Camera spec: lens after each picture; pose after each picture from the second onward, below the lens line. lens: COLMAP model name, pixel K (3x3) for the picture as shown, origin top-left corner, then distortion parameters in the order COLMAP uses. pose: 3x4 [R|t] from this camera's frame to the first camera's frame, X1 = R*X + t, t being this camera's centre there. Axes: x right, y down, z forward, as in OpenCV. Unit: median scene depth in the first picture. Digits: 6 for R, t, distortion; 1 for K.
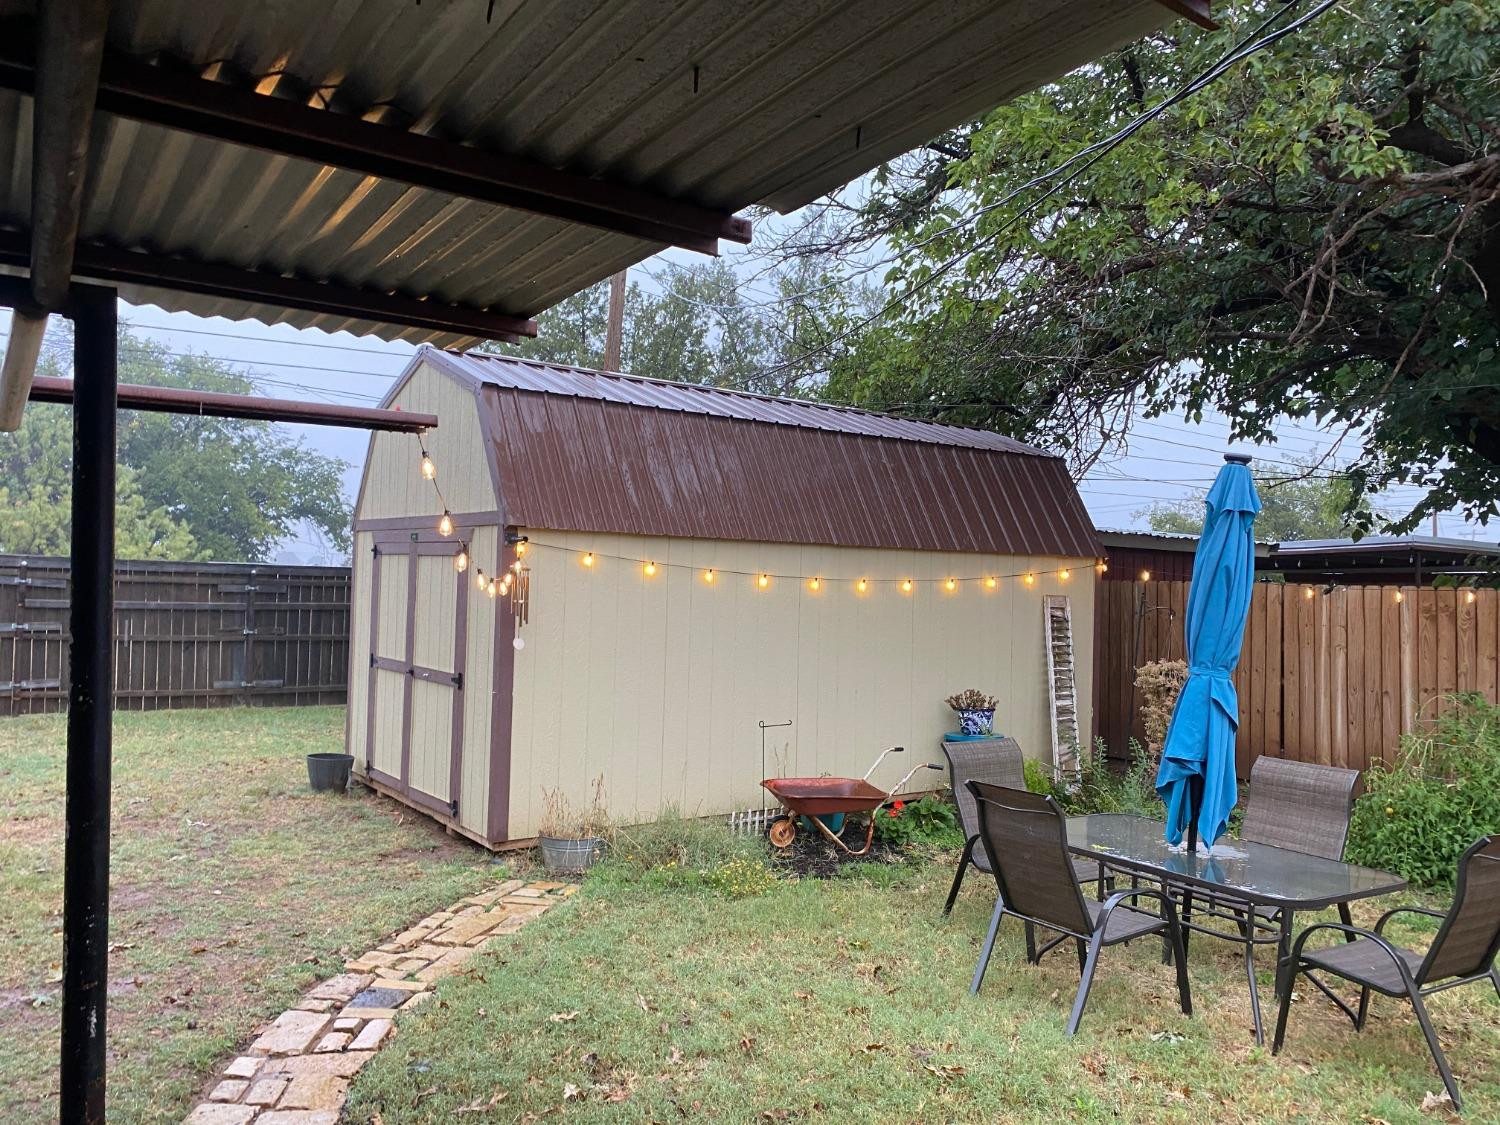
lens RADIAL K [[1134.9, 0, 747.7], [0, 1134.9, 545.9], [0, 0, 1]] dist [0.009544, -0.002424]
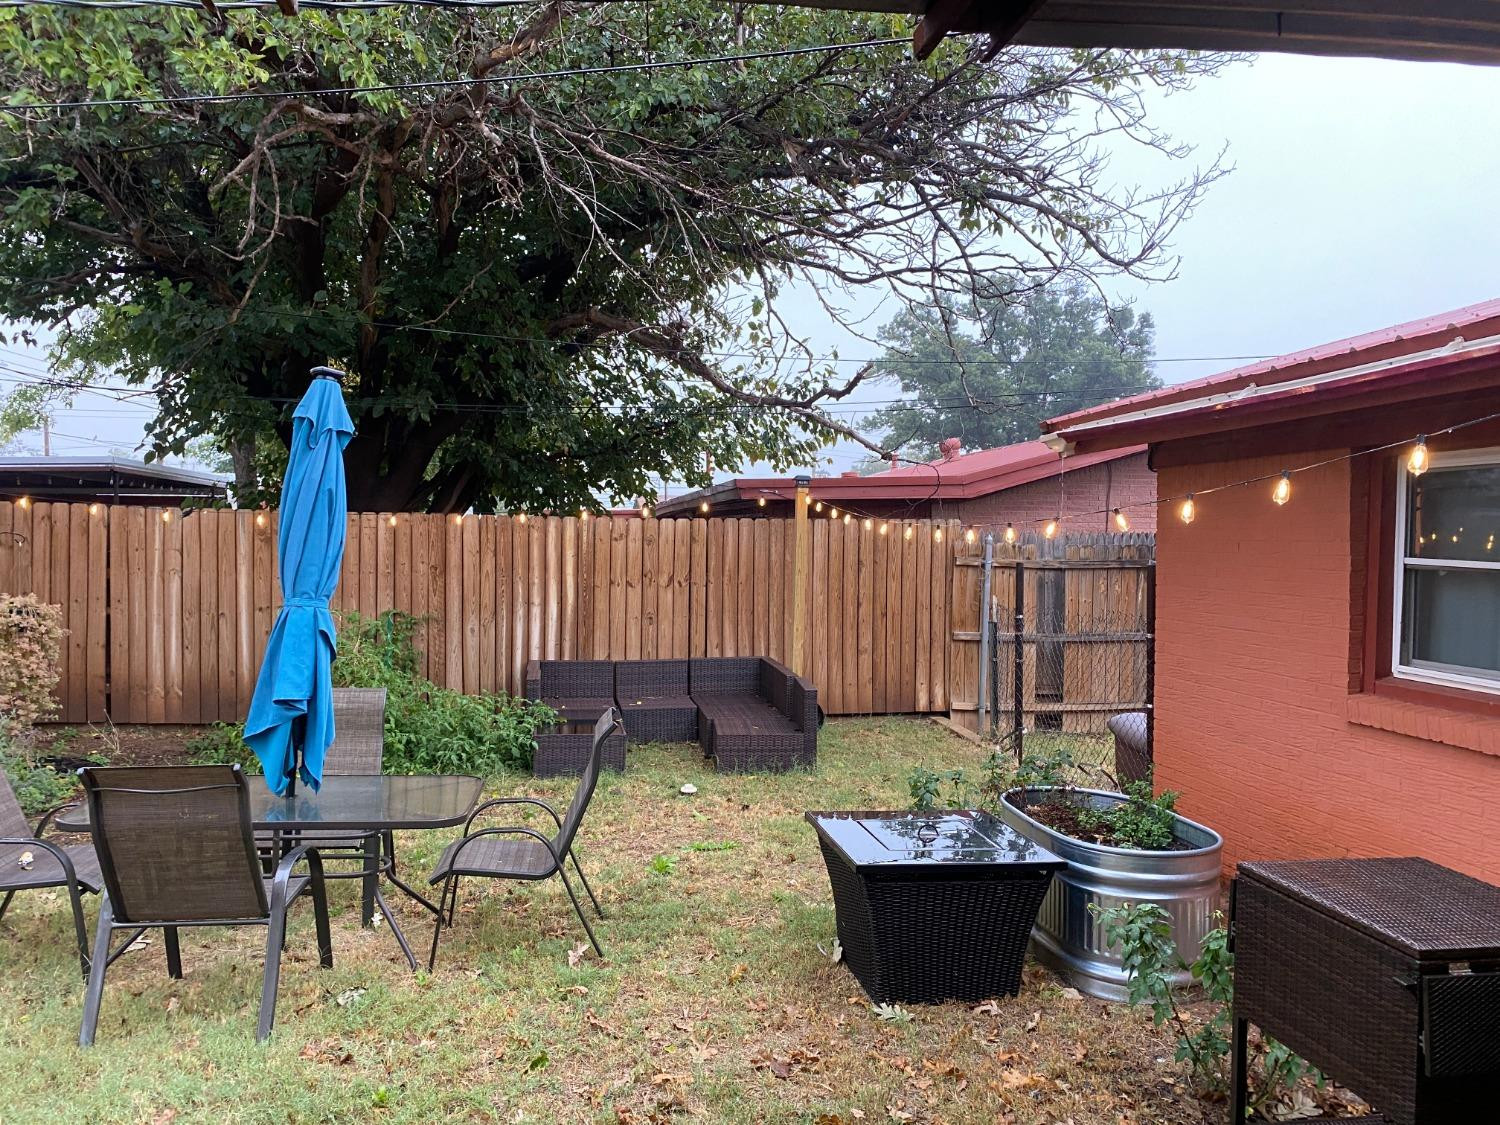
lens RADIAL K [[1134.9, 0, 747.7], [0, 1134.9, 545.9], [0, 0, 1]] dist [0.009544, -0.002424]
pose [[0.448185, -0.020090, 0.893715, -0.140366], [-0.041930, 0.998175, 0.043465, 0.004983], [-0.892957, -0.056954, 0.446524, 0.143682]]
